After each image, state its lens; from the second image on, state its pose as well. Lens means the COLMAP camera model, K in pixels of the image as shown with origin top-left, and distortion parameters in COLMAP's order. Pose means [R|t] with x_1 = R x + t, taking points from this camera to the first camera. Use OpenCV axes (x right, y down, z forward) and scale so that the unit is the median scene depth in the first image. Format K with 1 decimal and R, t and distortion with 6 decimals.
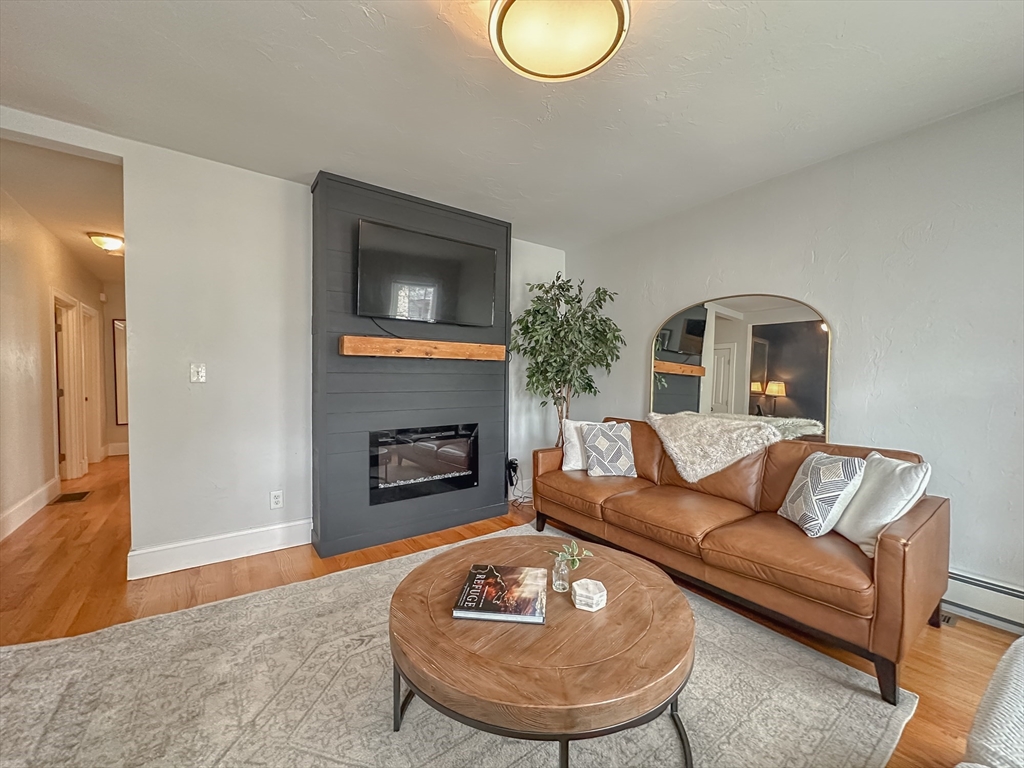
lens RADIAL K [[407.2, 0, 511.4], [0, 407.2, 384.3], [0, 0, 1]] dist [-0.002371, 0.000195]
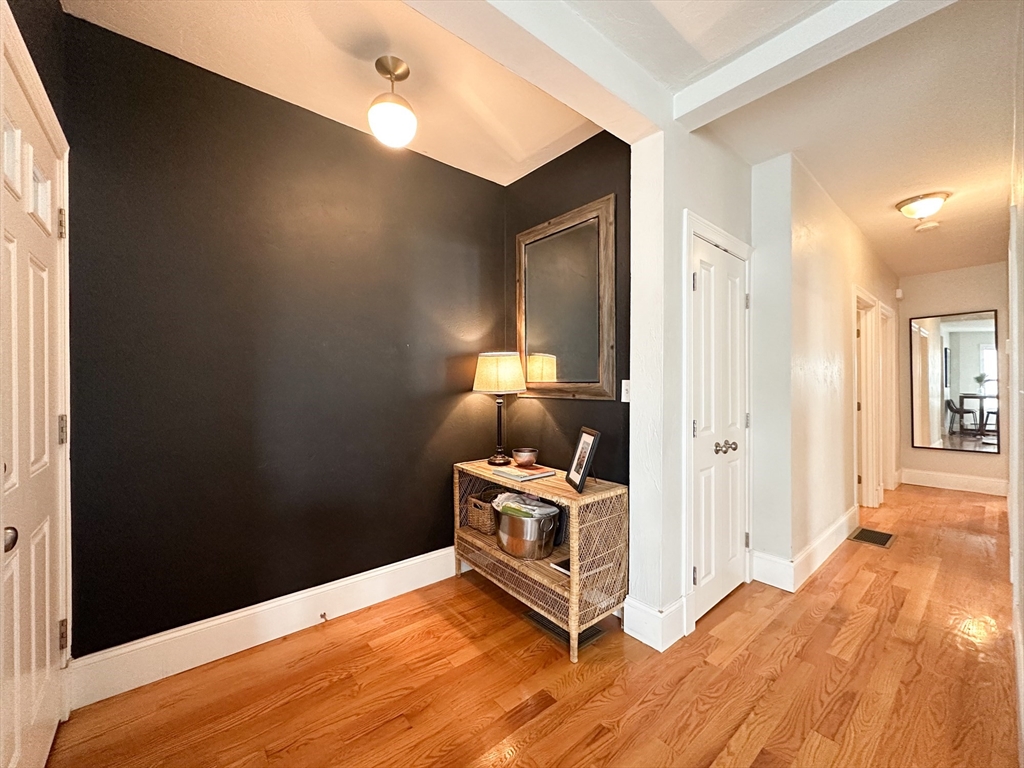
lens RADIAL K [[407.2, 0, 512.1], [0, 407.2, 382.2], [0, 0, 1]] dist [-0.002371, 0.000195]
pose [[0.057611, -0.009542, -0.998294, -0.295404], [-0.020271, 0.999737, -0.010726, -0.008300], [0.998133, 0.020855, 0.057402, 0.215157]]
